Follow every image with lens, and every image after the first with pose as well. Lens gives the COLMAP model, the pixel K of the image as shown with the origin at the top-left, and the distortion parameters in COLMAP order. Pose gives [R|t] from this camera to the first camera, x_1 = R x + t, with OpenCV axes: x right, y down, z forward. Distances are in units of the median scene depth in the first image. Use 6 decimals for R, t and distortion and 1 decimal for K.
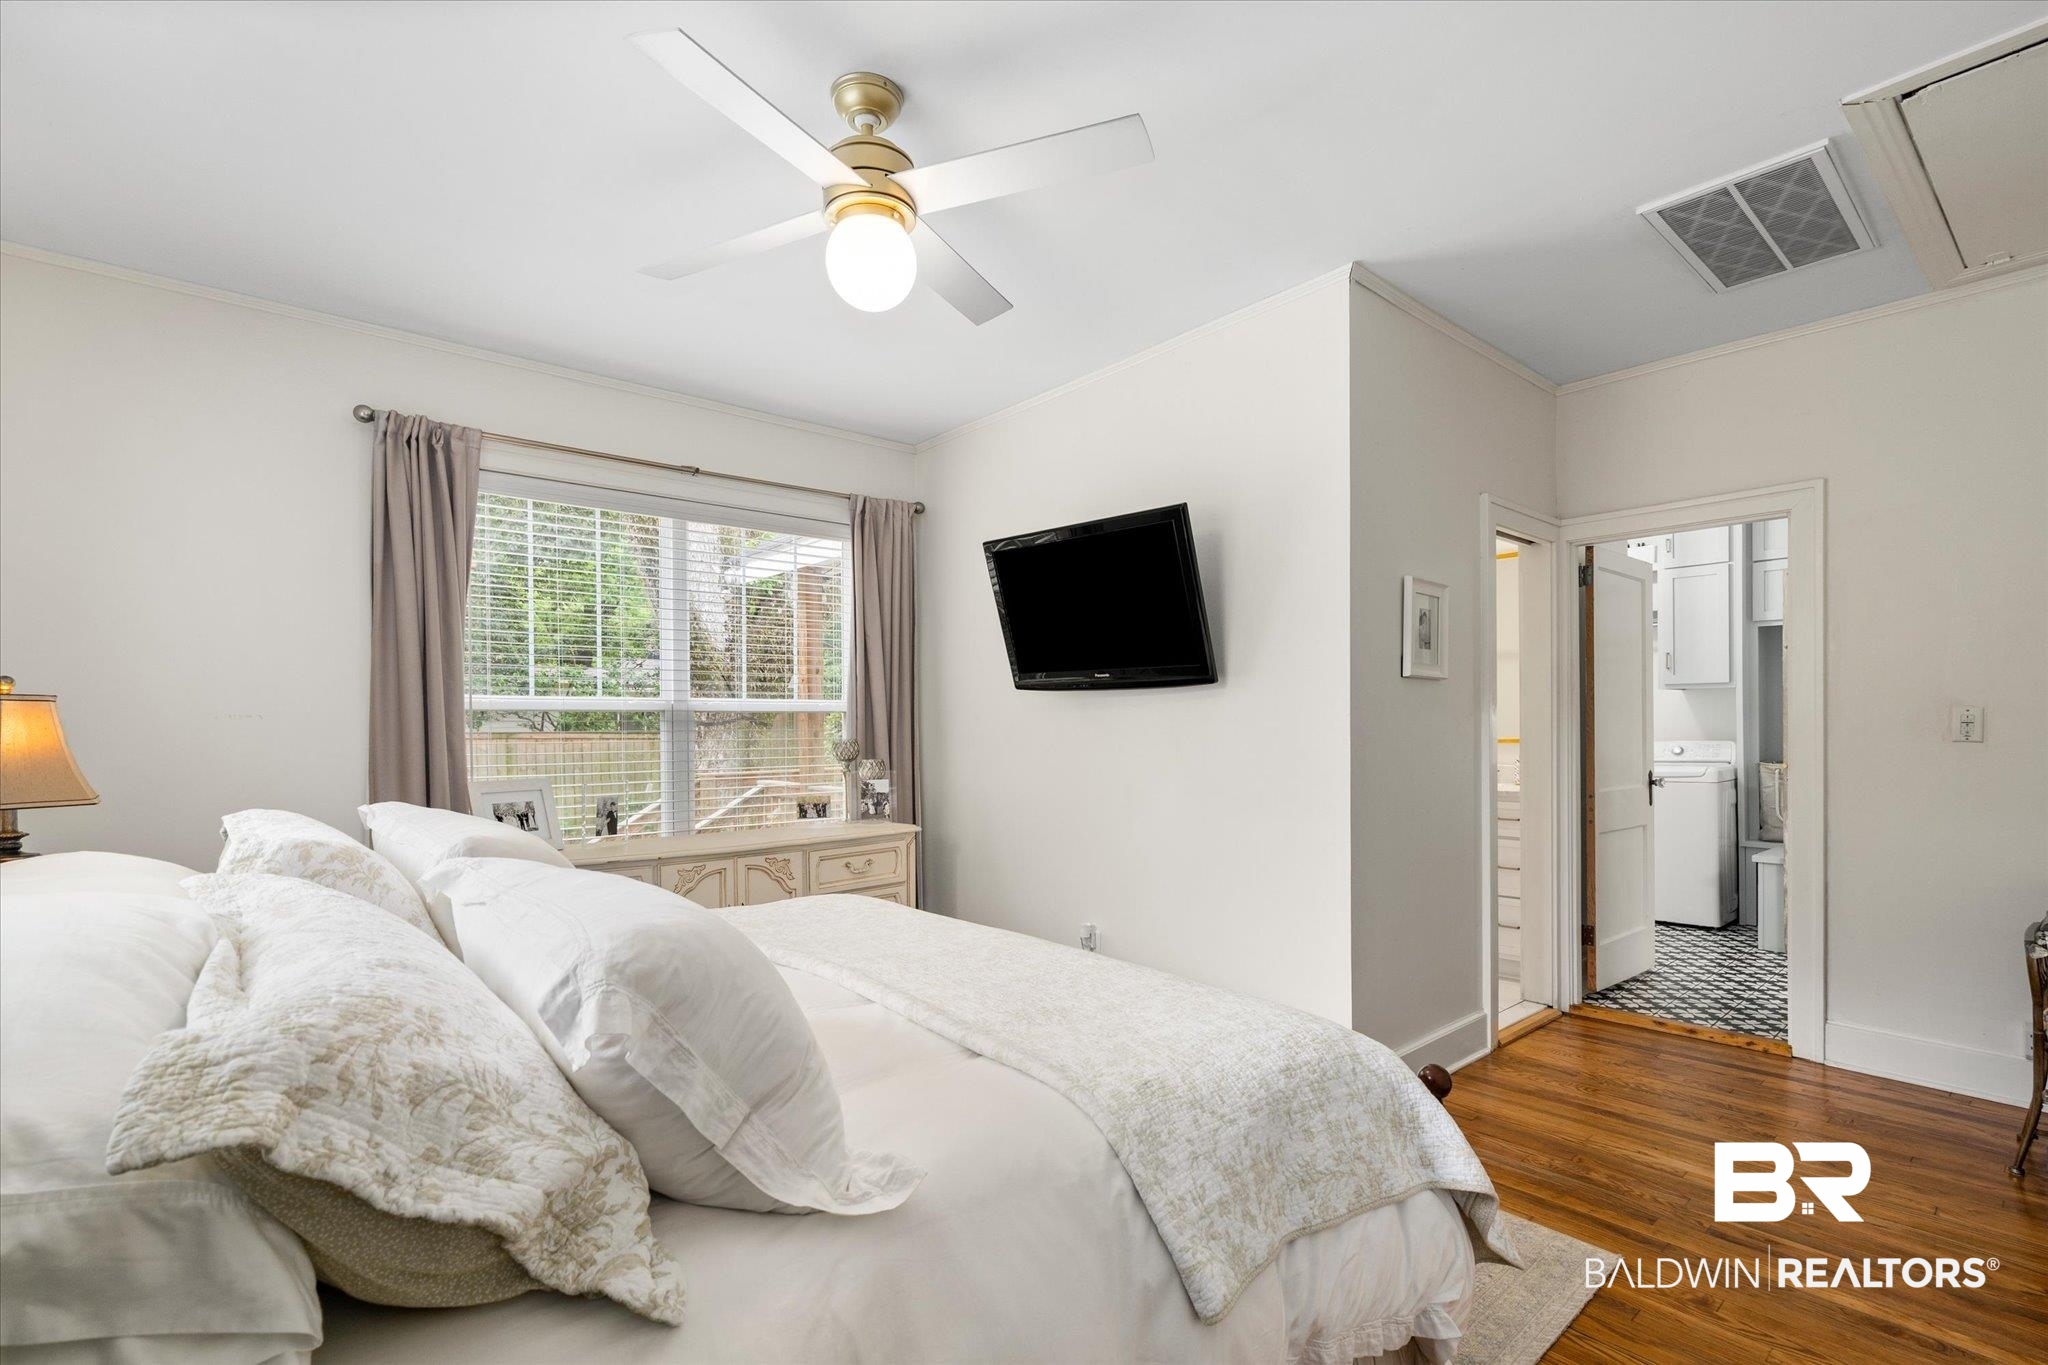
lens RADIAL K [[934.2, 0, 1034.4], [0, 934.2, 731.7], [0, 0, 1]] dist [-0.003739, -0.000212]
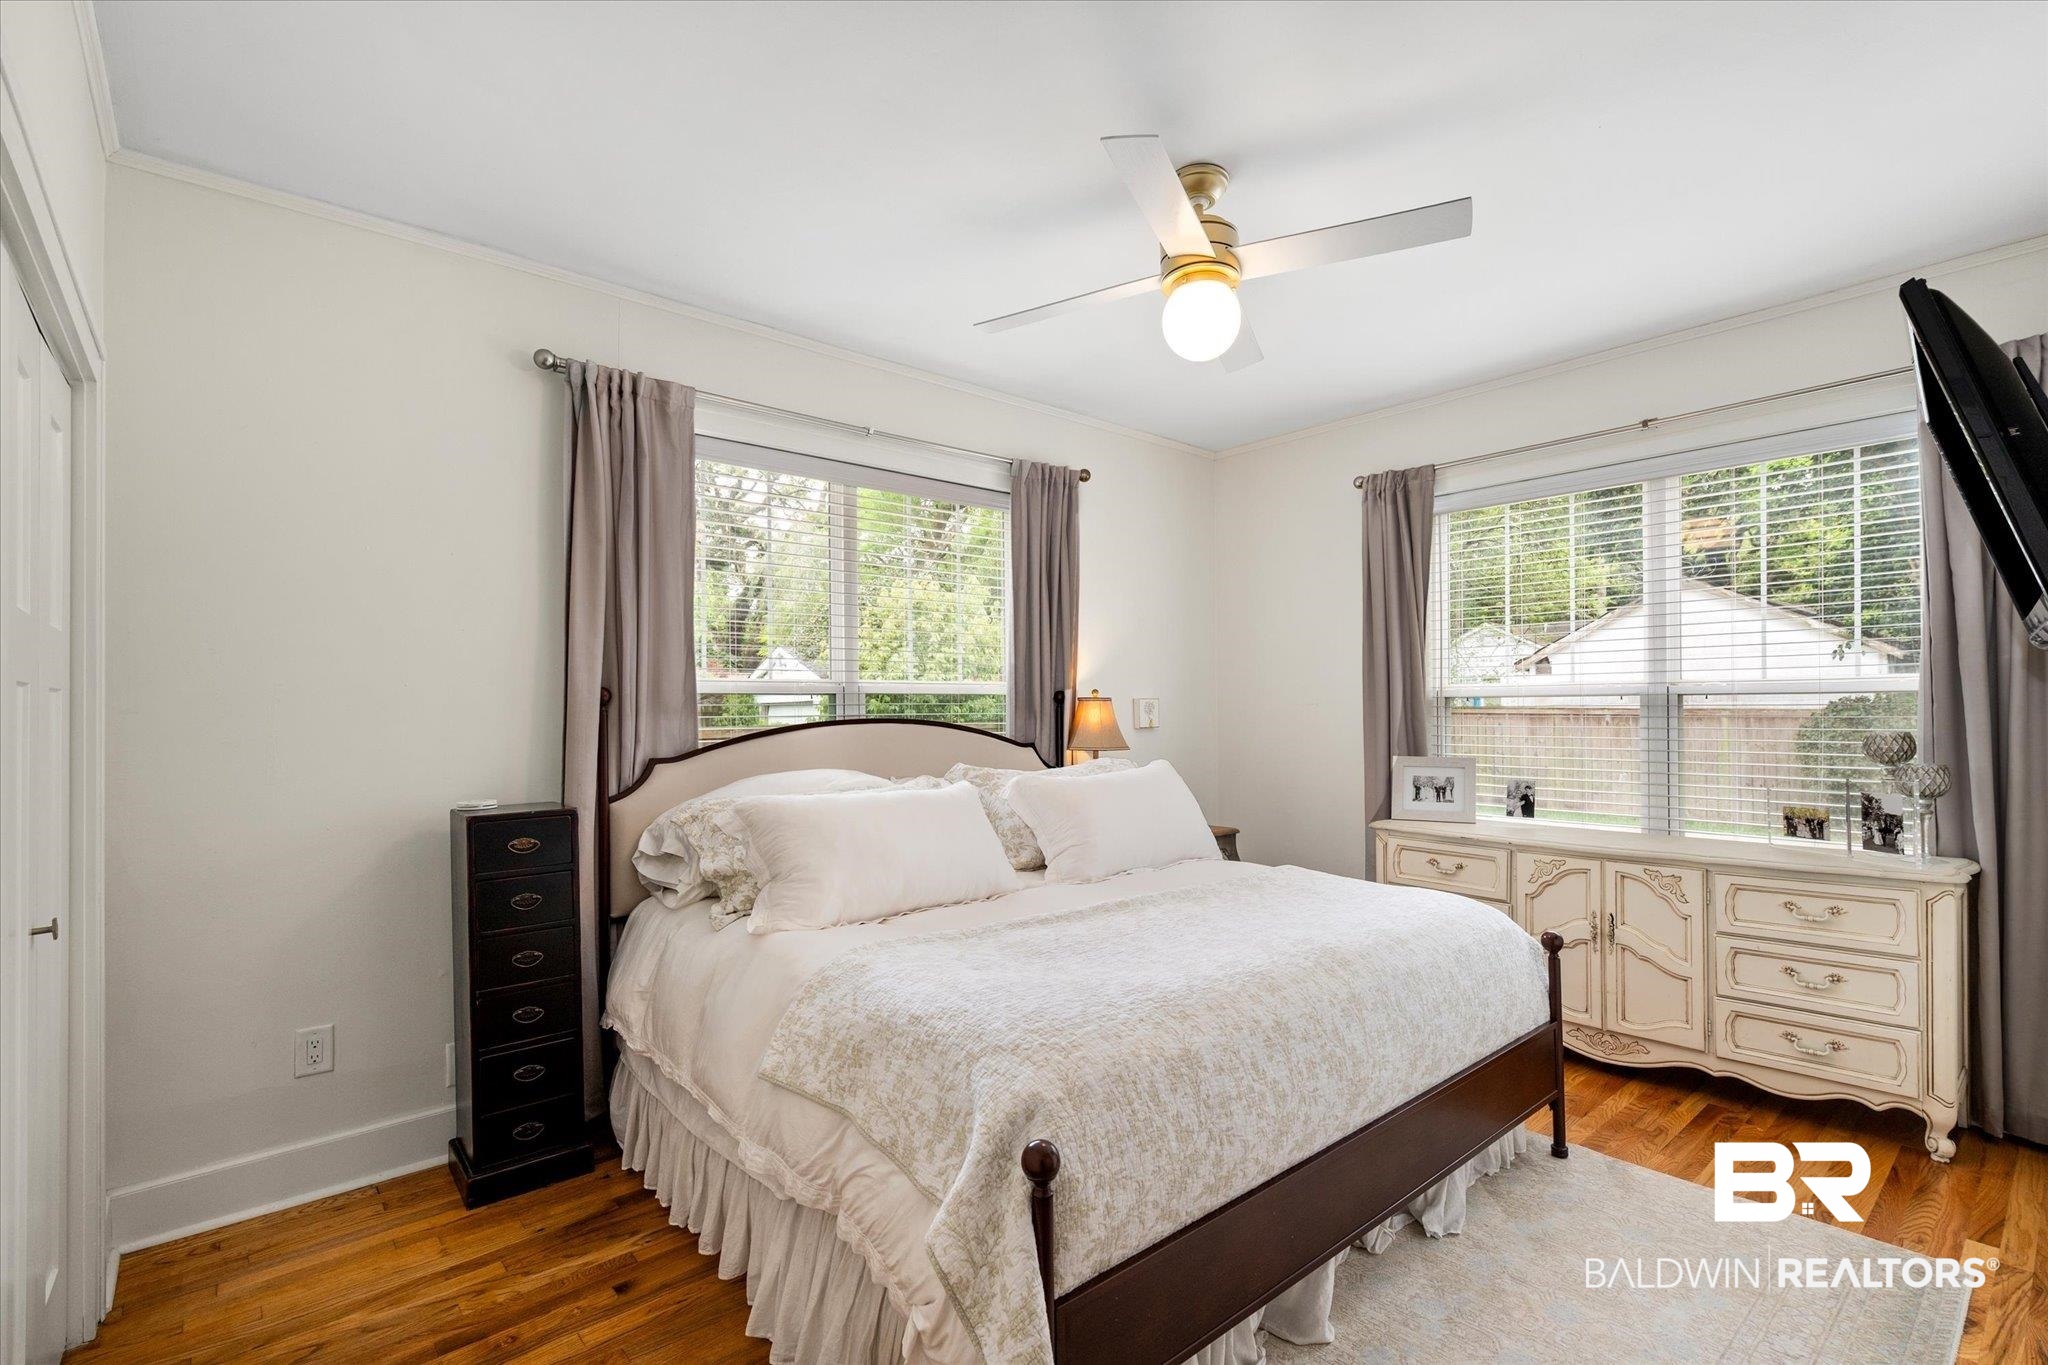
lens RADIAL K [[934.2, 0, 1025.1], [0, 934.2, 694.0], [0, 0, 1]] dist [-0.003739, -0.000212]
pose [[0.001426, -0.010336, -0.999946, 0.569042], [-0.001259, 0.999946, -0.010338, -0.013721], [0.999998, 0.001274, 0.001413, 0.444465]]
